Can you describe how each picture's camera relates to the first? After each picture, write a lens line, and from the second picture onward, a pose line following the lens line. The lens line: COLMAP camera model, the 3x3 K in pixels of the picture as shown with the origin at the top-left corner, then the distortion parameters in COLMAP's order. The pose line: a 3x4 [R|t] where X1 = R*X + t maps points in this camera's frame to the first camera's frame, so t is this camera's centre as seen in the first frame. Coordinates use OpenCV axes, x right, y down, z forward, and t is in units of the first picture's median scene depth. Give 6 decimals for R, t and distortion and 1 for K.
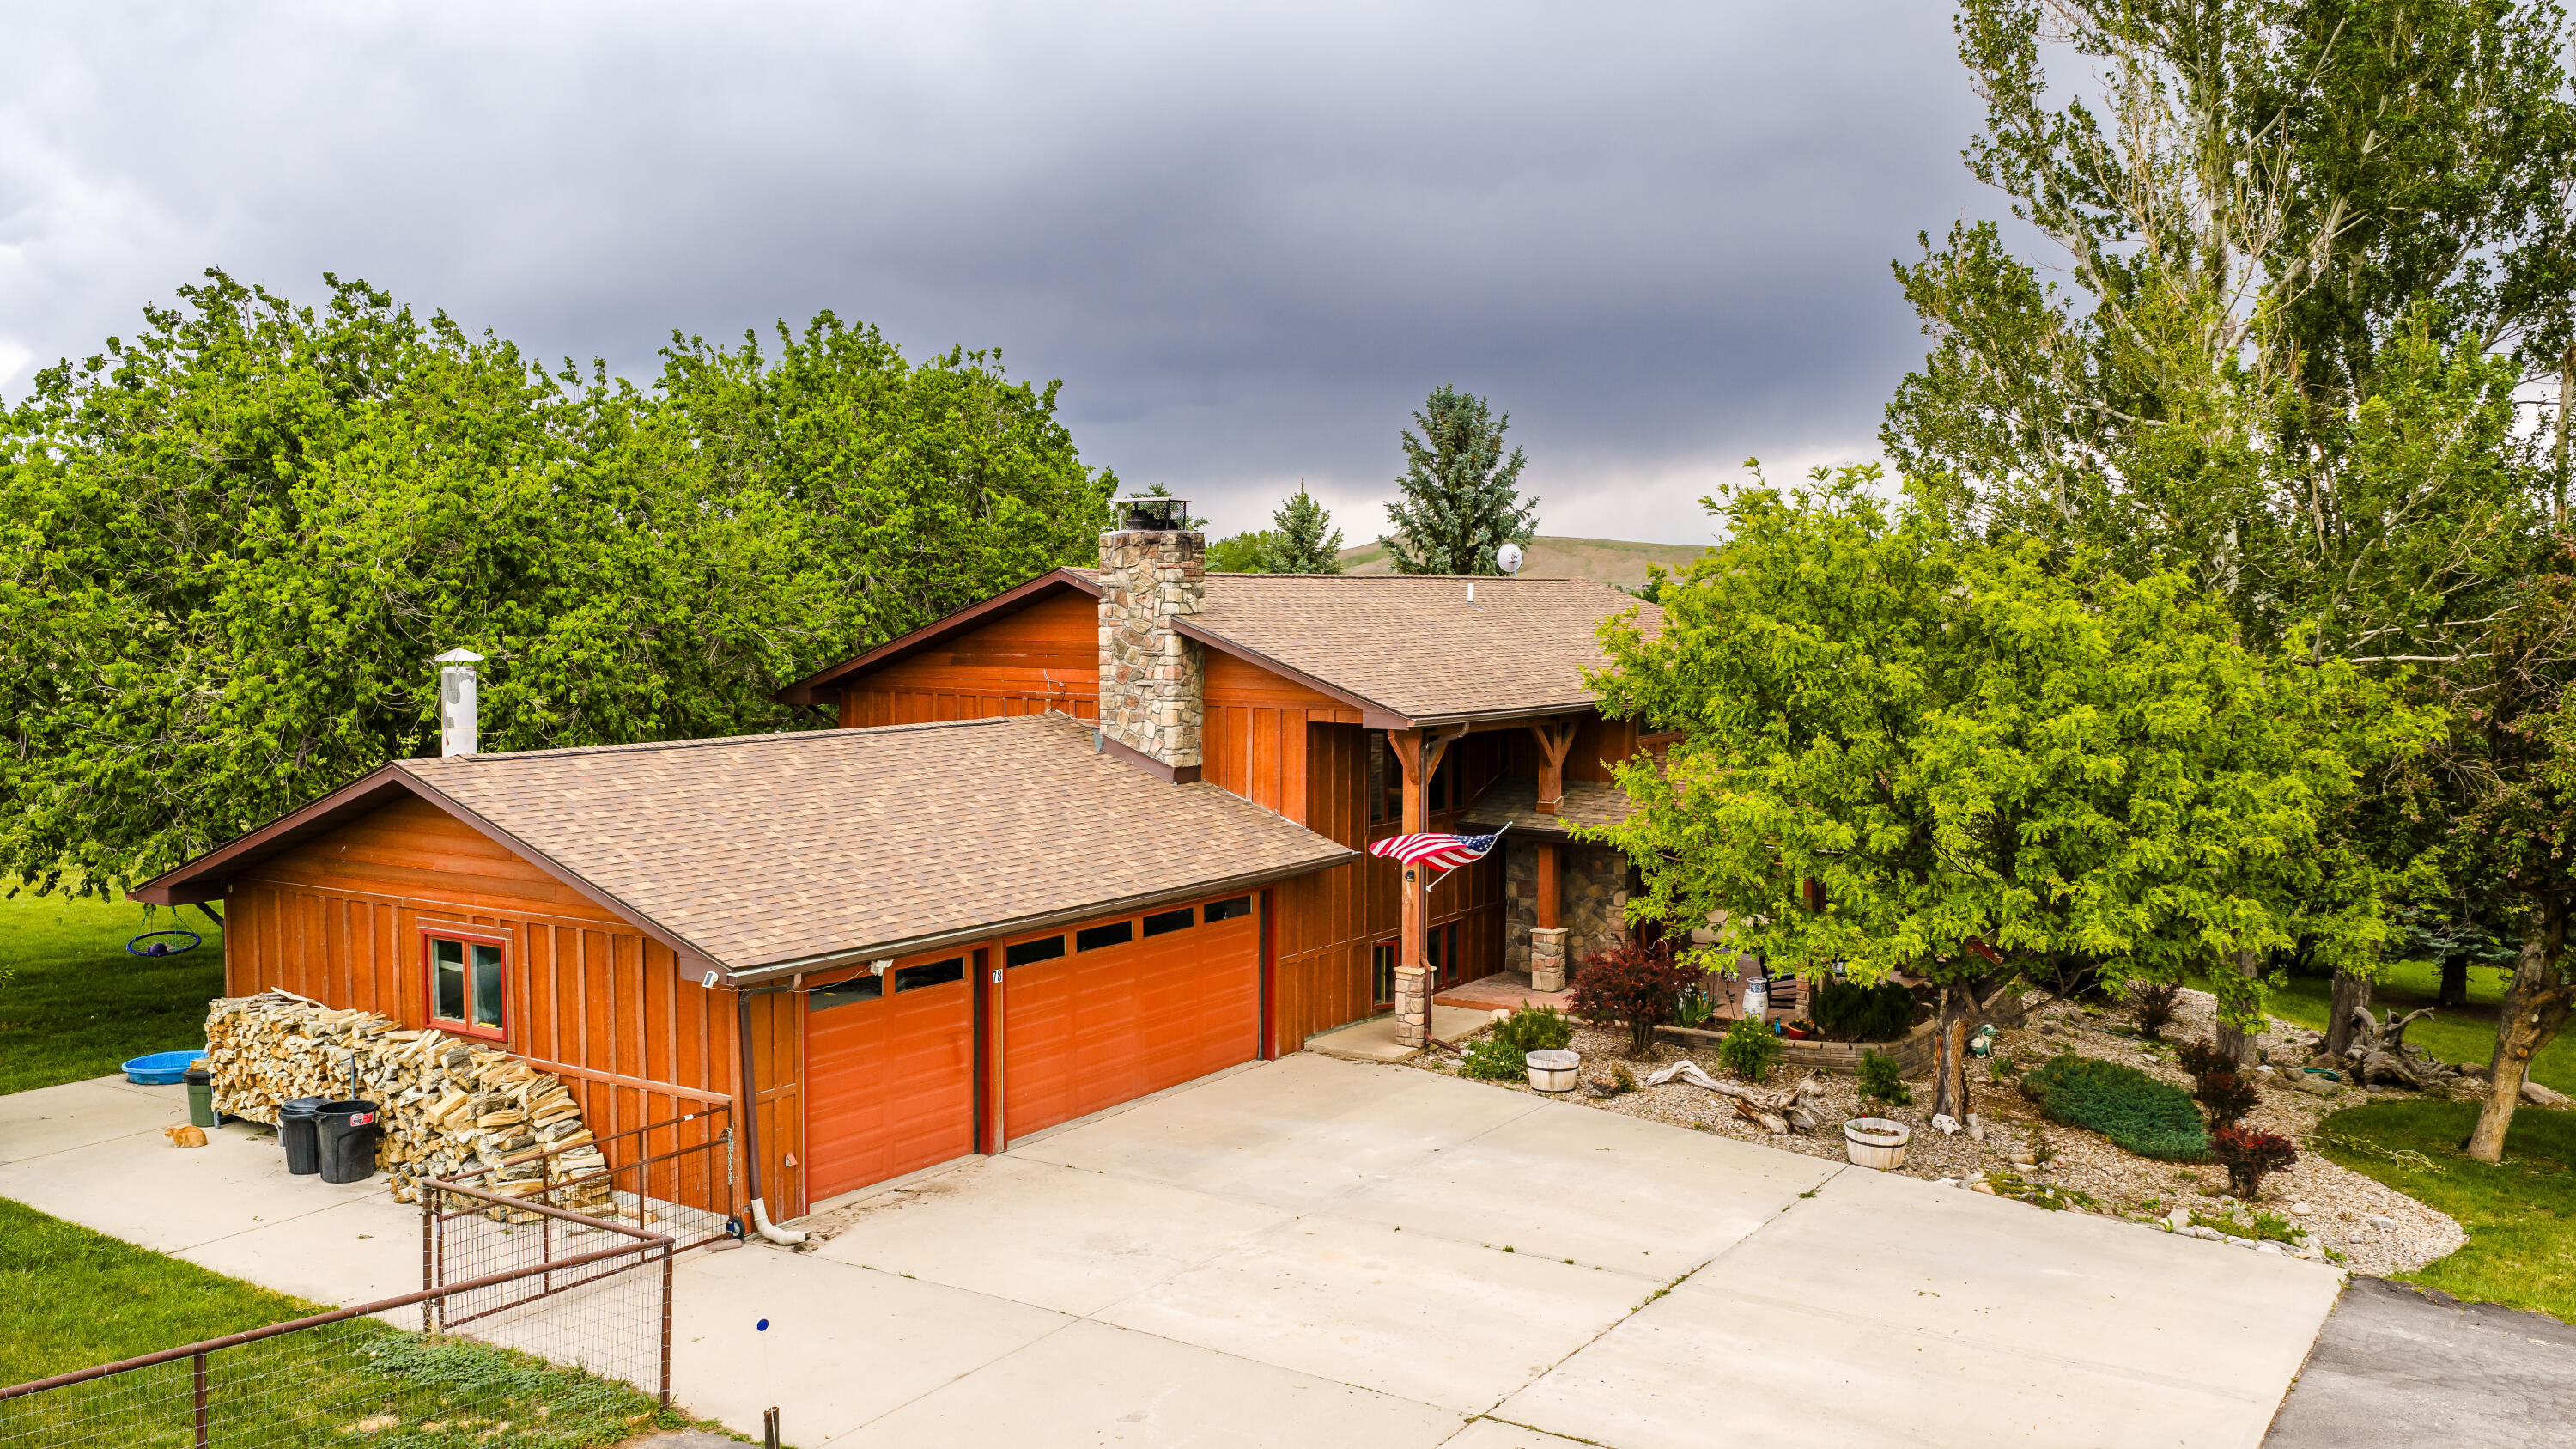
lens RADIAL K [[2141.1, 0, 1290.0], [0, 2141.1, 723.0], [0, 0, 1]] dist [0.028218, -0.042086]
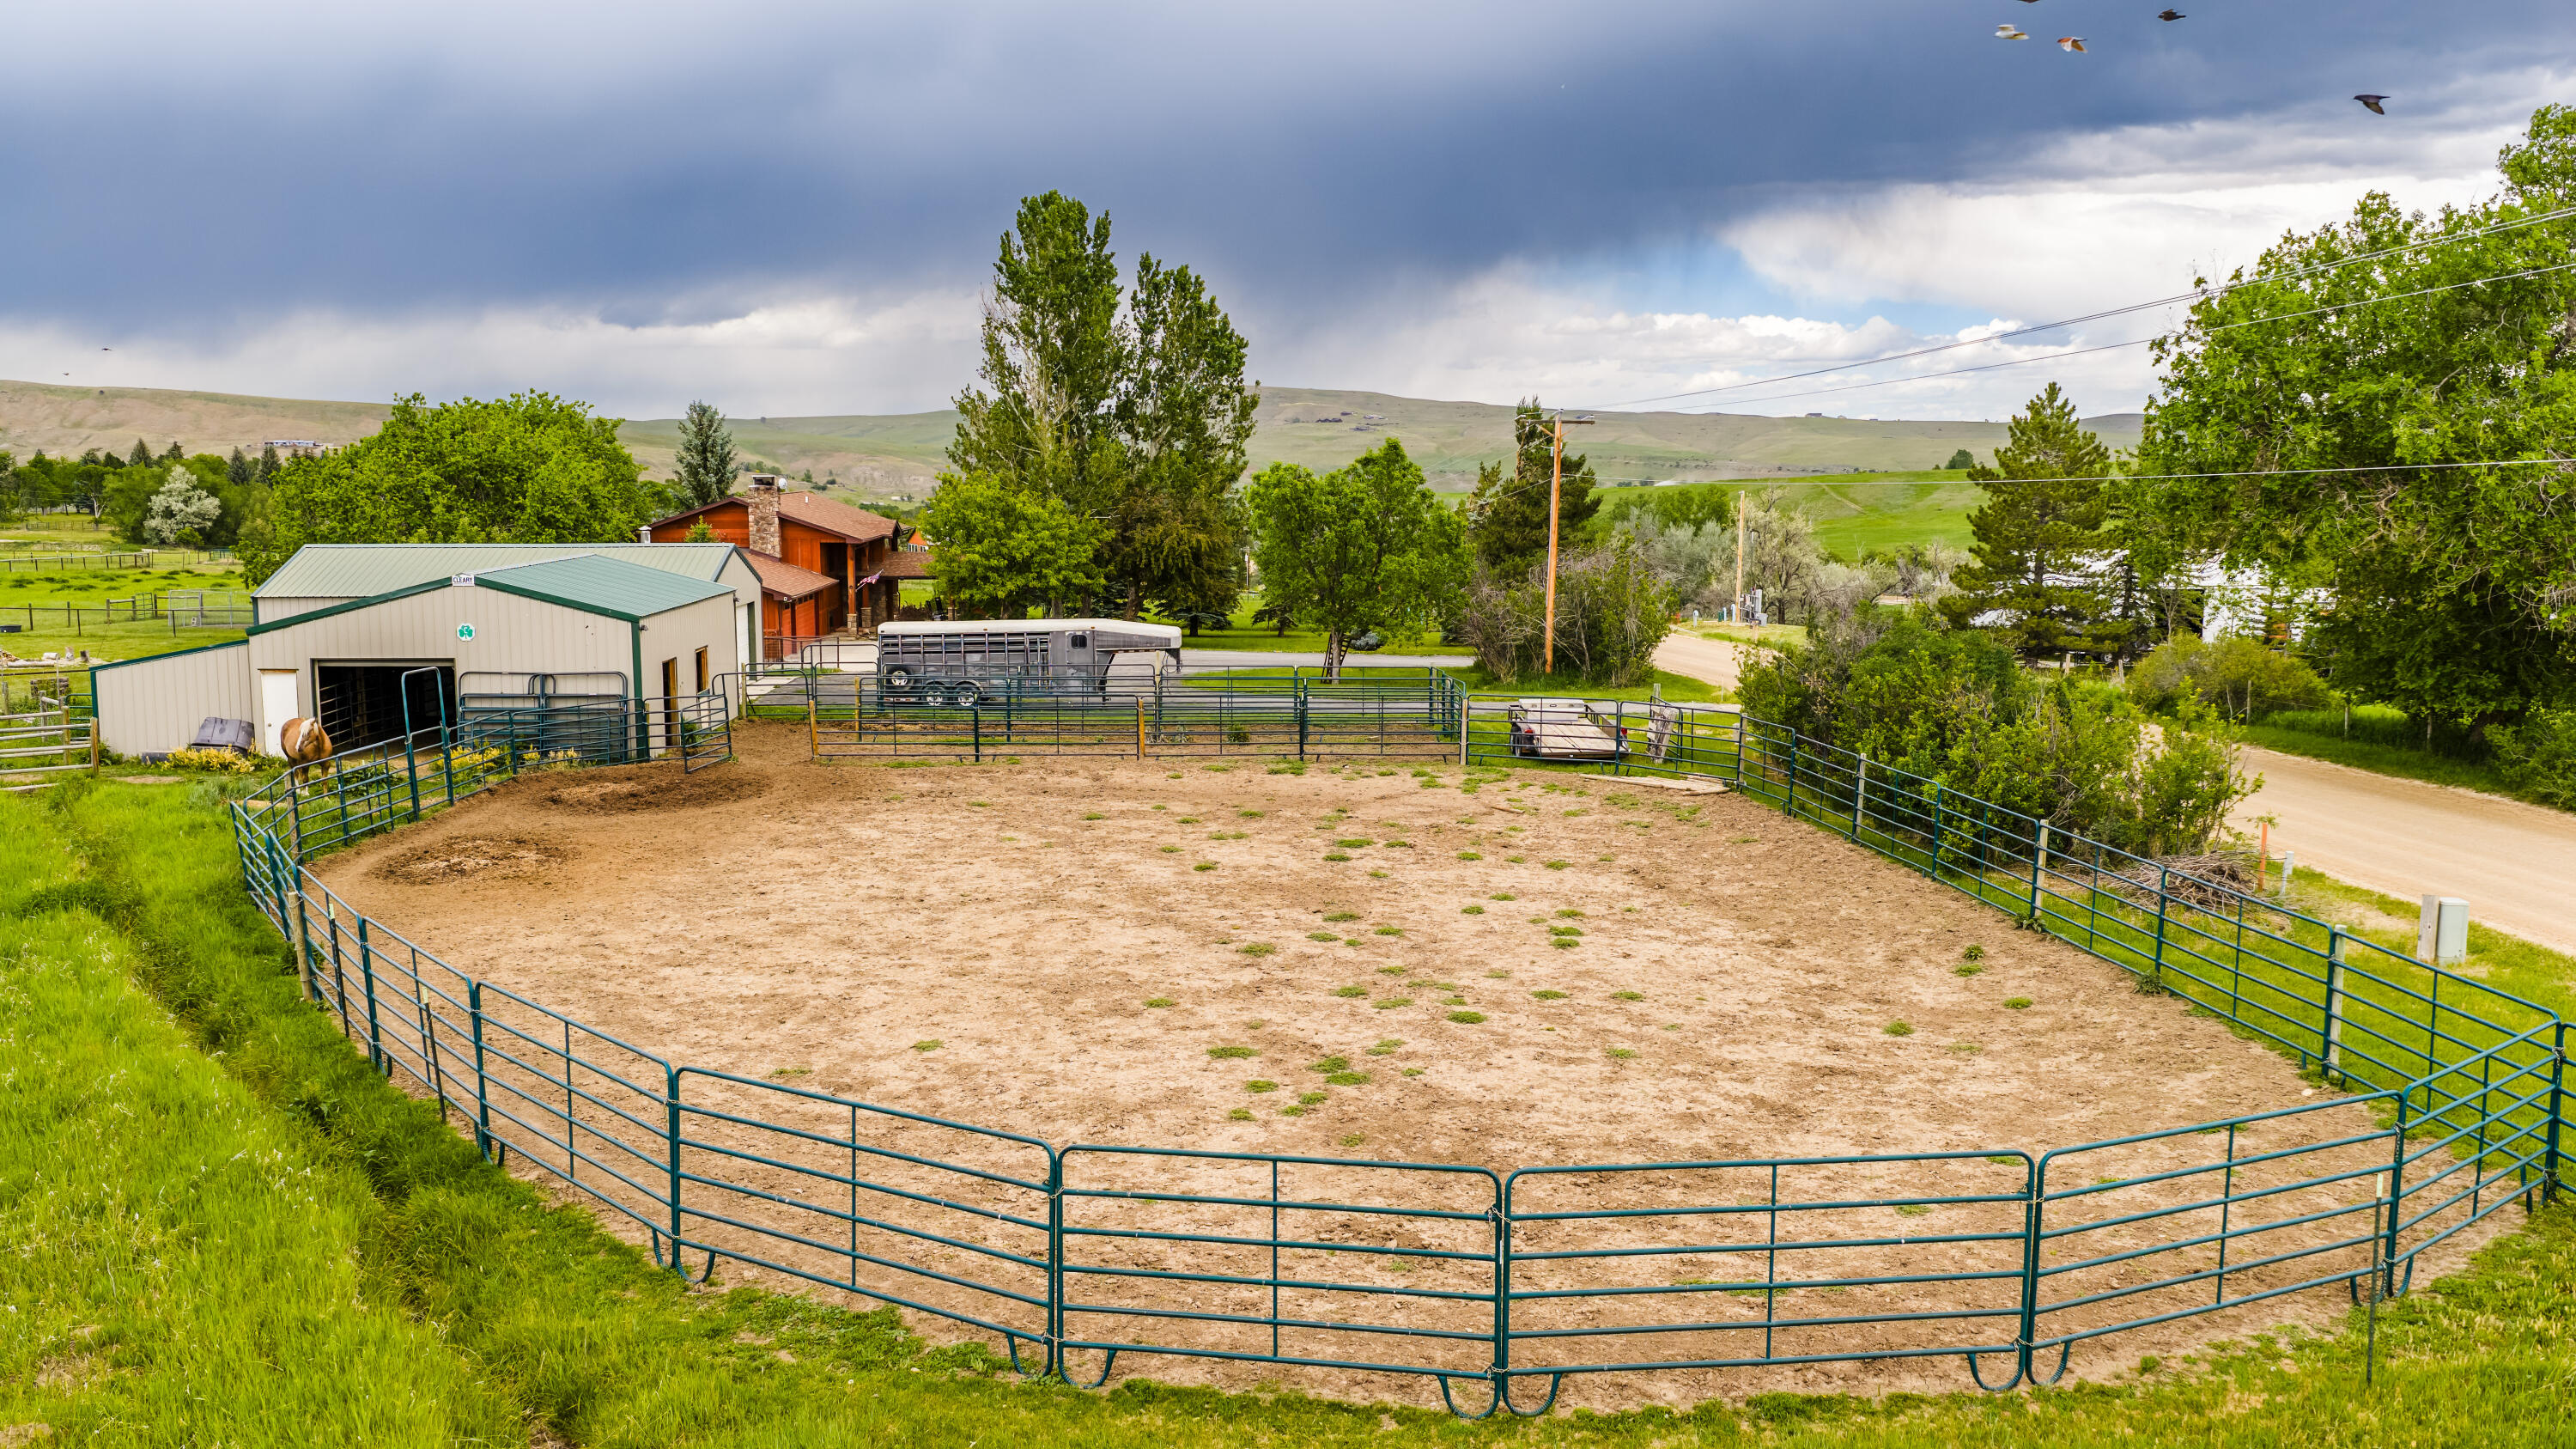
lens RADIAL K [[2141.1, 0, 1290.5], [0, 2141.1, 718.9], [0, 0, 1]] dist [0.028218, -0.042086]
pose [[0.811440, -0.073978, 0.579735, -1.372263], [0.035805, 0.996386, 0.077029, 0.042737], [-0.583338, -0.041747, 0.811156, -2.191751]]
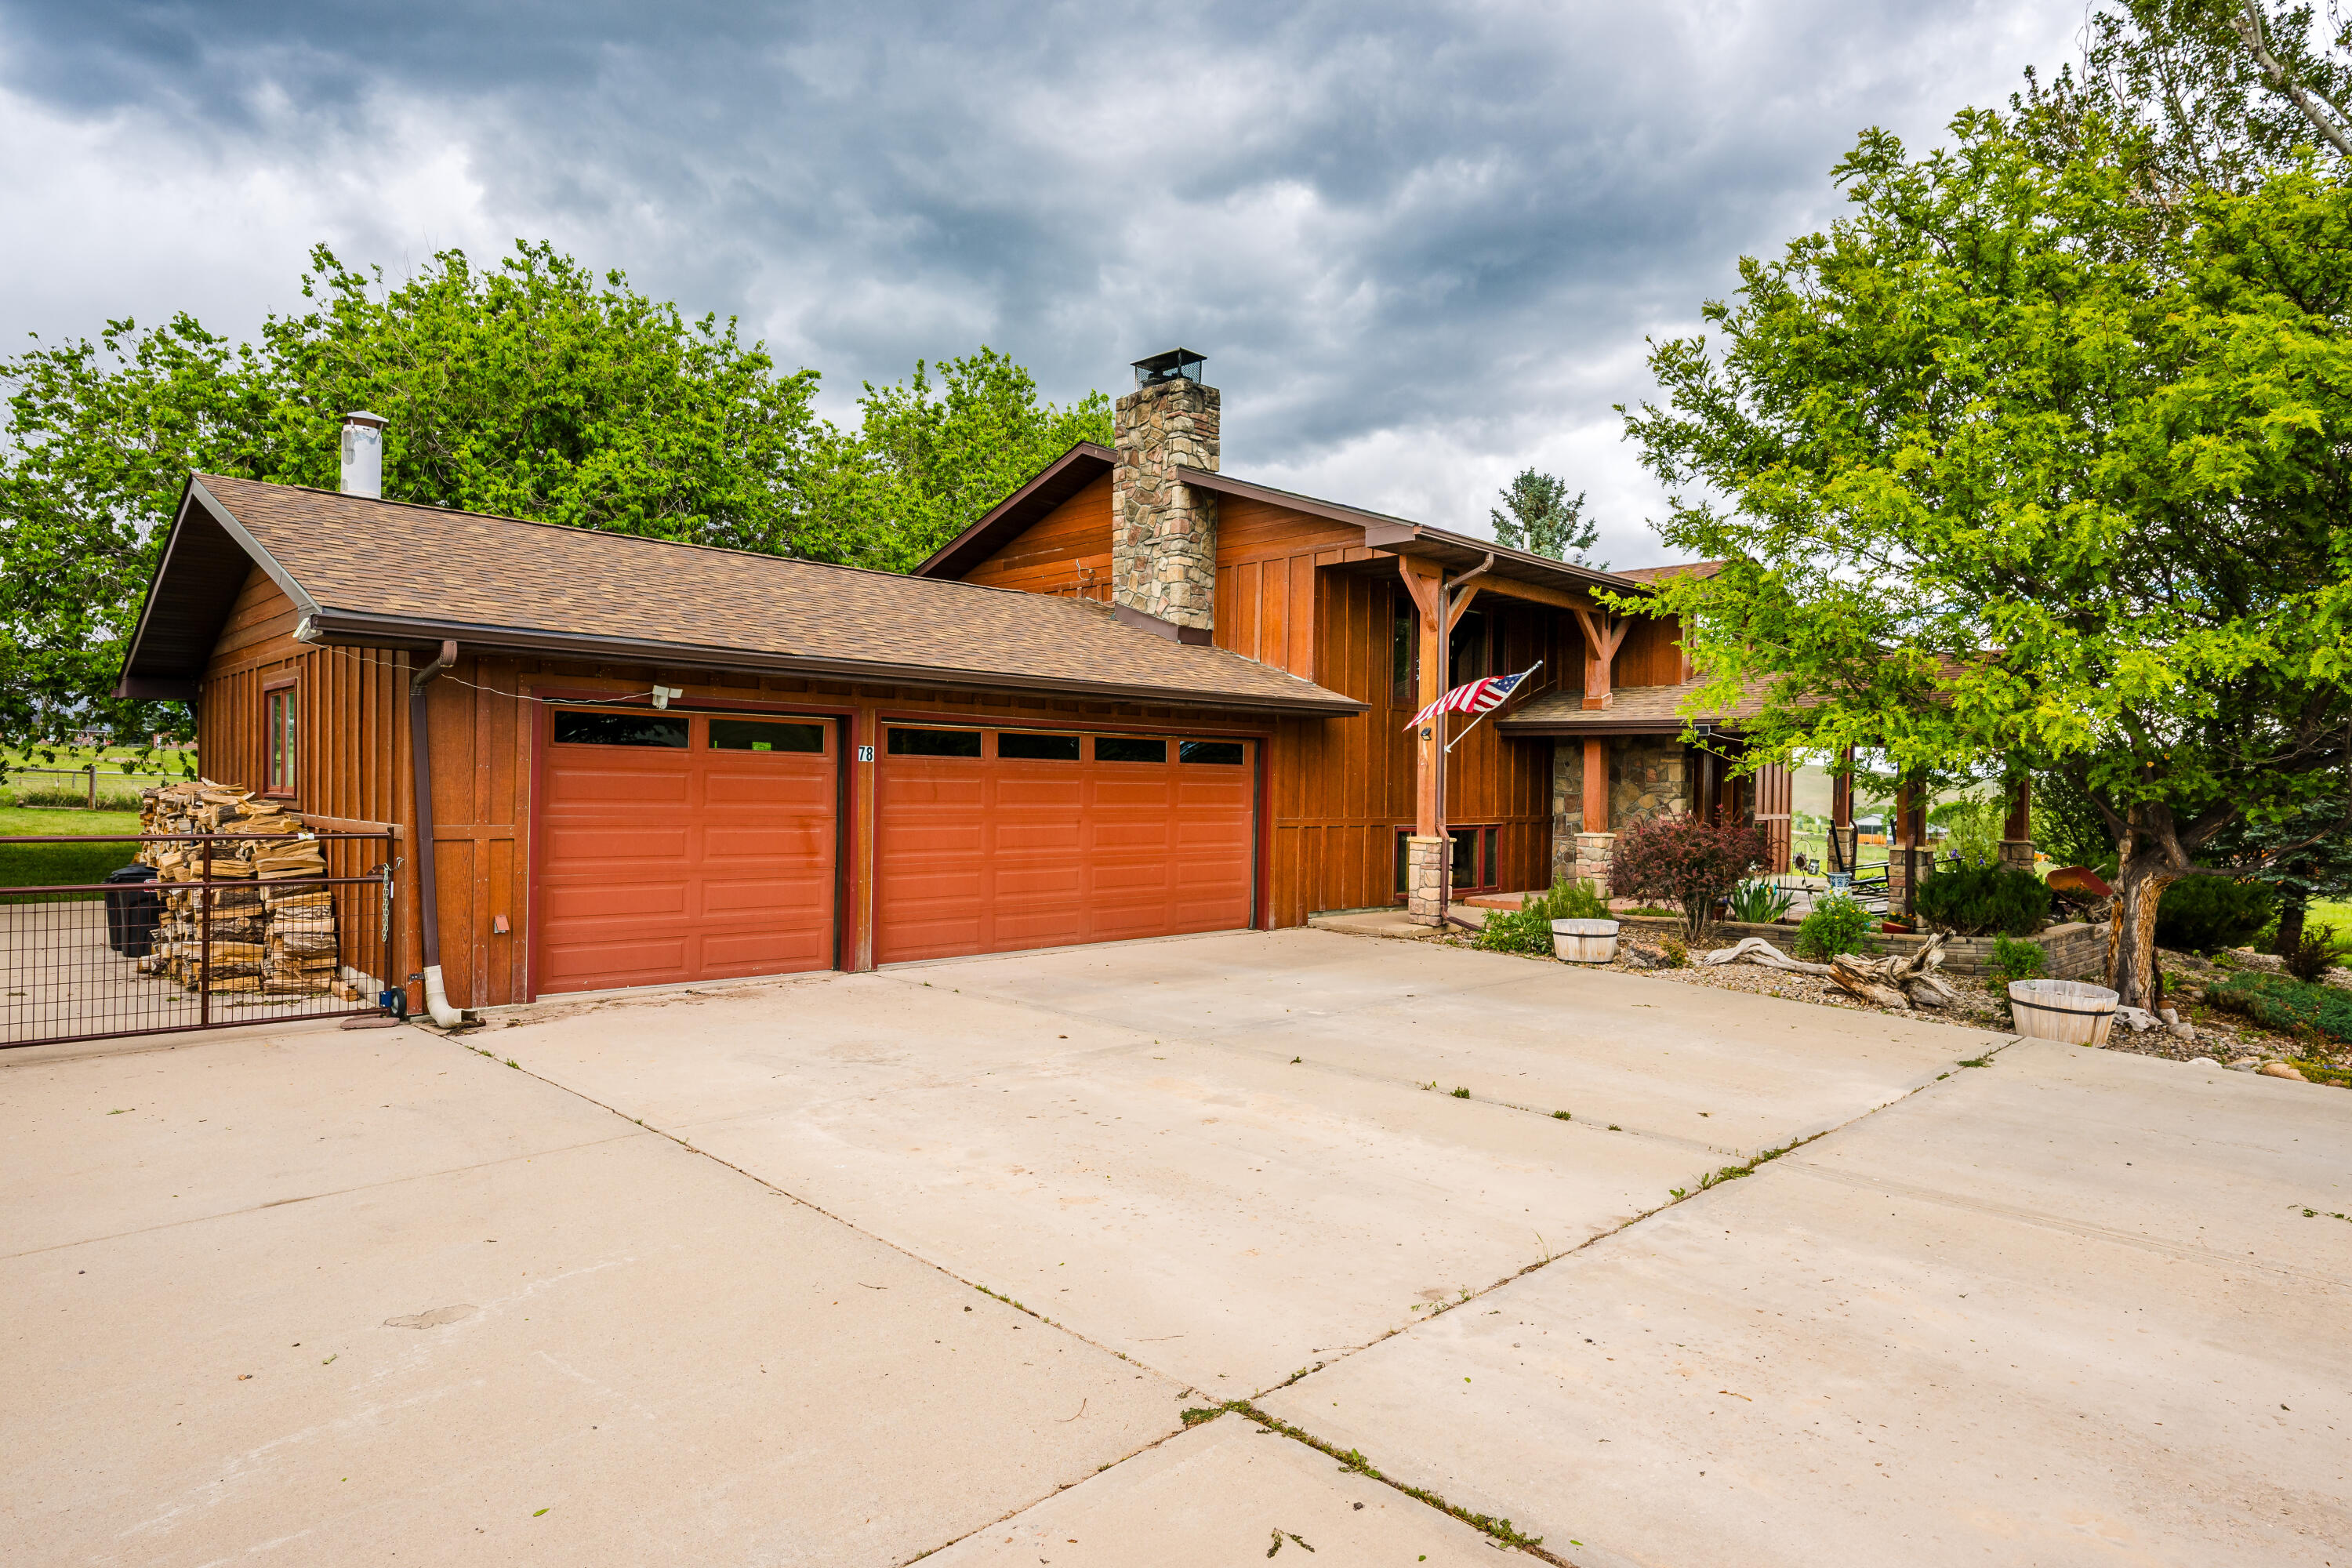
lens RADIAL K [[1329.2, 0, 1174.1], [0, 1329.2, 792.8], [0, 0, 1]] dist [-0.003389, 0.000375]
pose [[0.976971, 0.014608, -0.212870, 0.071861], [-0.027259, 0.998024, -0.056617, 0.130742], [0.211622, 0.061116, 0.975439, 0.435894]]
